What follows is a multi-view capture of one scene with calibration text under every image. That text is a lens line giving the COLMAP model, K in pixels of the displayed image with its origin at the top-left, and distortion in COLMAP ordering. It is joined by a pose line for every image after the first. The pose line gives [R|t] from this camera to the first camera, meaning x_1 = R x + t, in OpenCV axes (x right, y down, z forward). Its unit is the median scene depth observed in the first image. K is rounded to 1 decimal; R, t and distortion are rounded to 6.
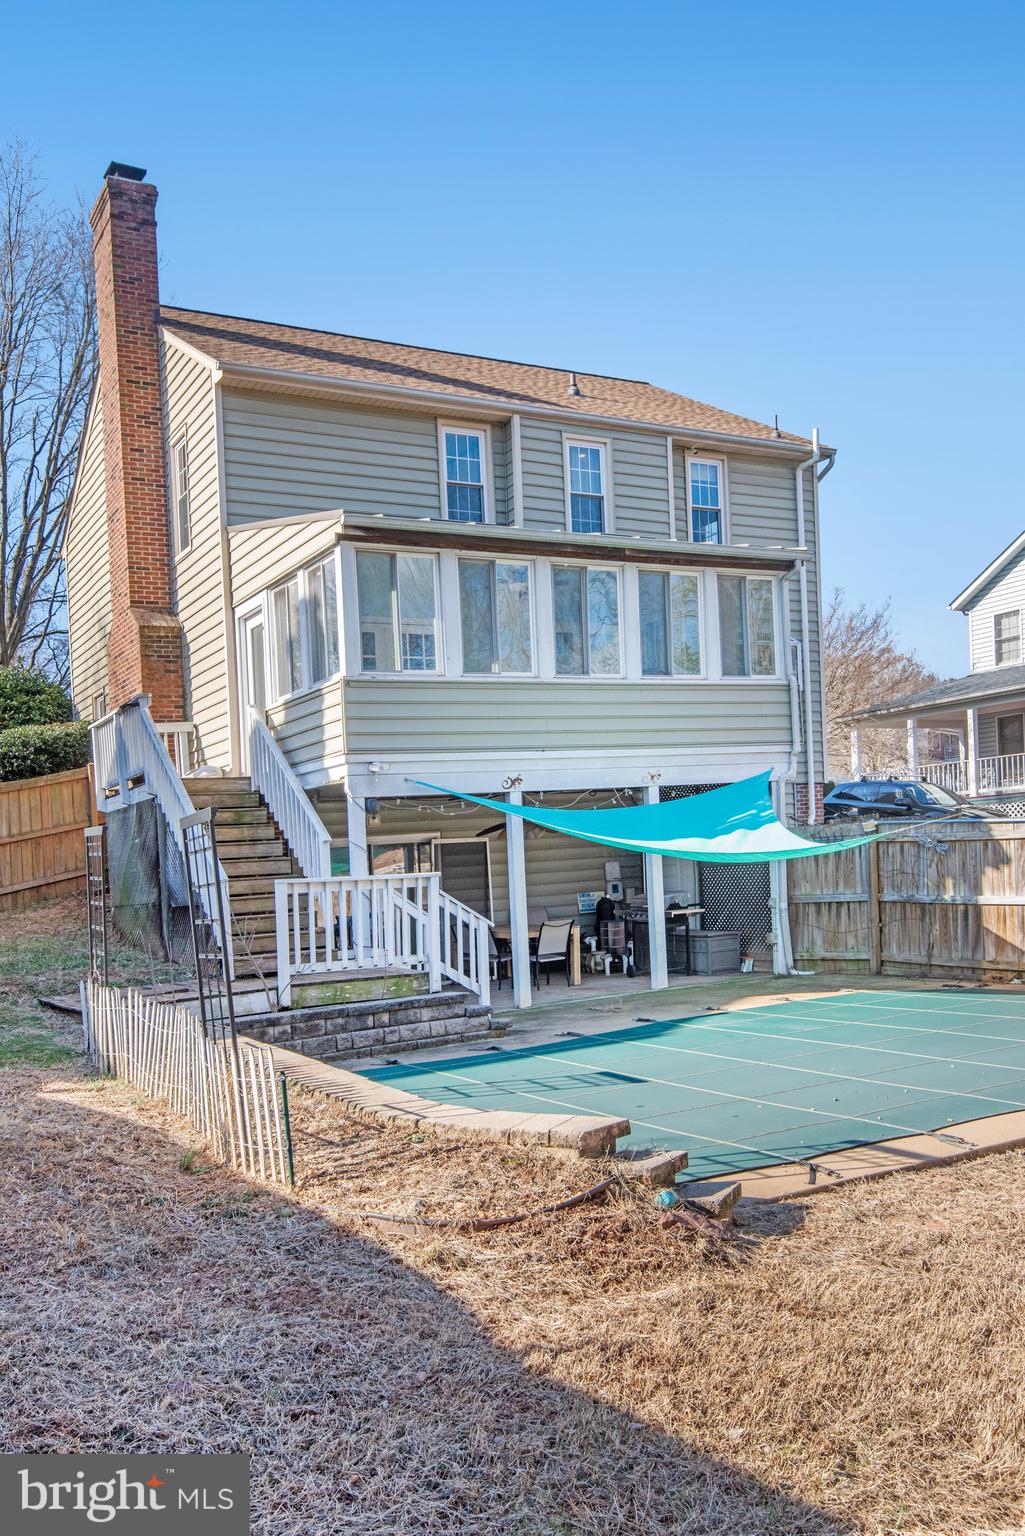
lens RADIAL K [[1194.9, 0, 539.6], [0, 1194.9, 810.6], [0, 0, 1]] dist [0.004017, 0.004963]
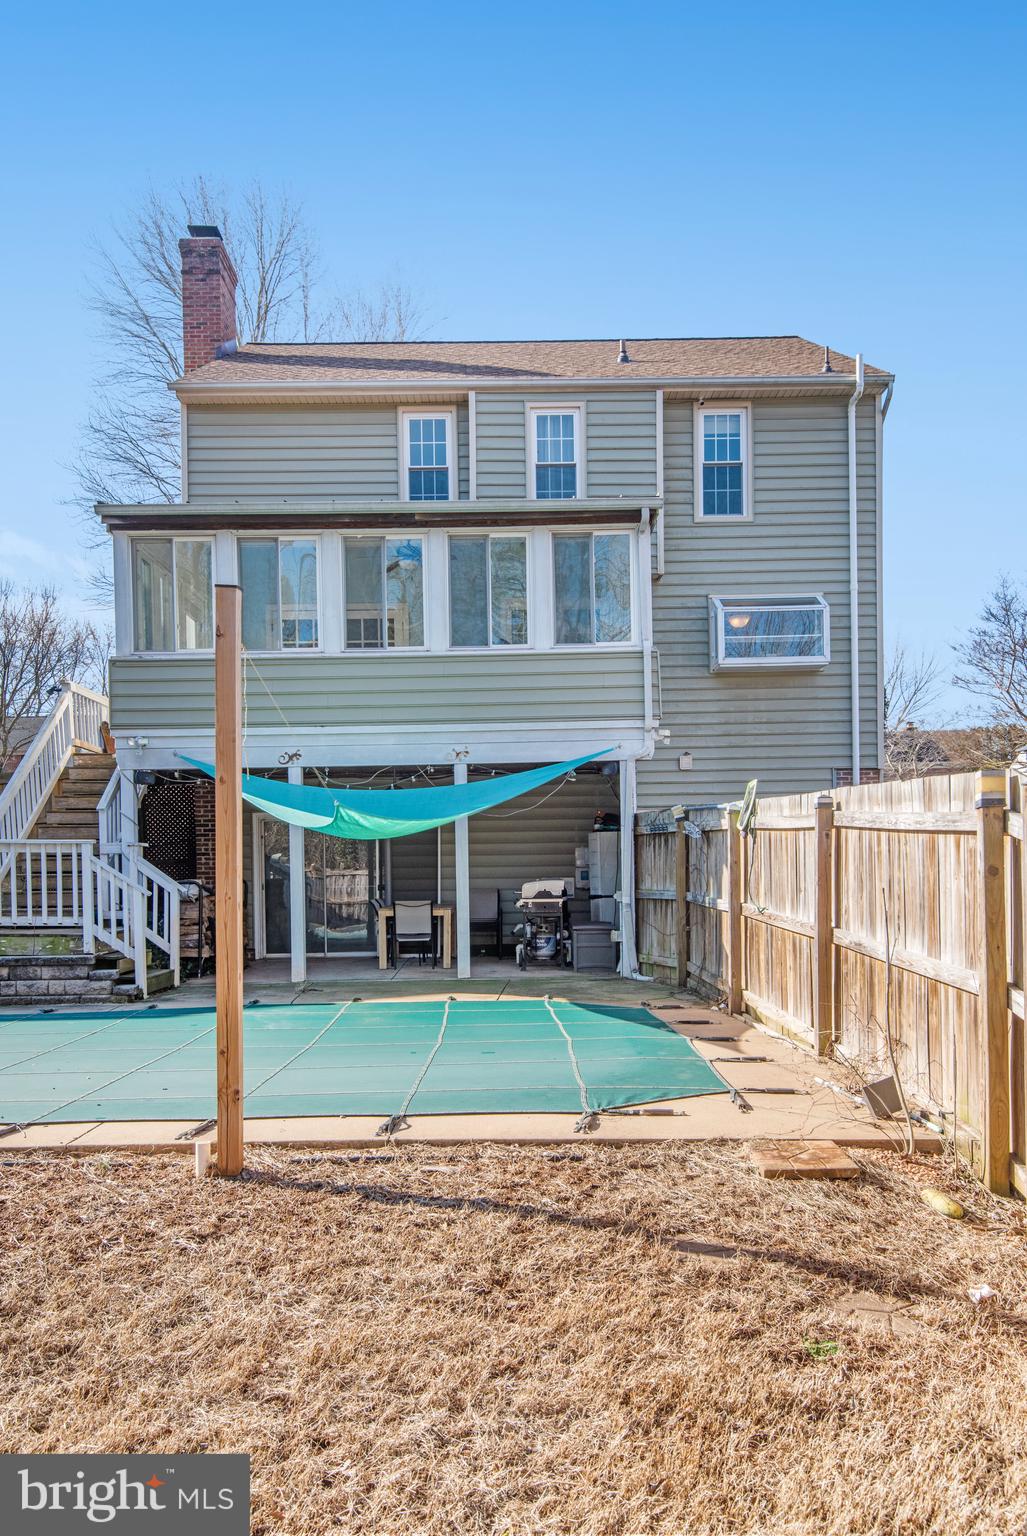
lens RADIAL K [[1100.8, 0, 517.1], [0, 1100.8, 805.0], [0, 0, 1]] dist [-0.001037, 0.007232]
pose [[0.881299, 0.025076, -0.471893, 0.617927], [-0.022507, 0.999685, 0.011088, 0.001712], [0.472023, 0.000849, 0.881586, 0.288069]]
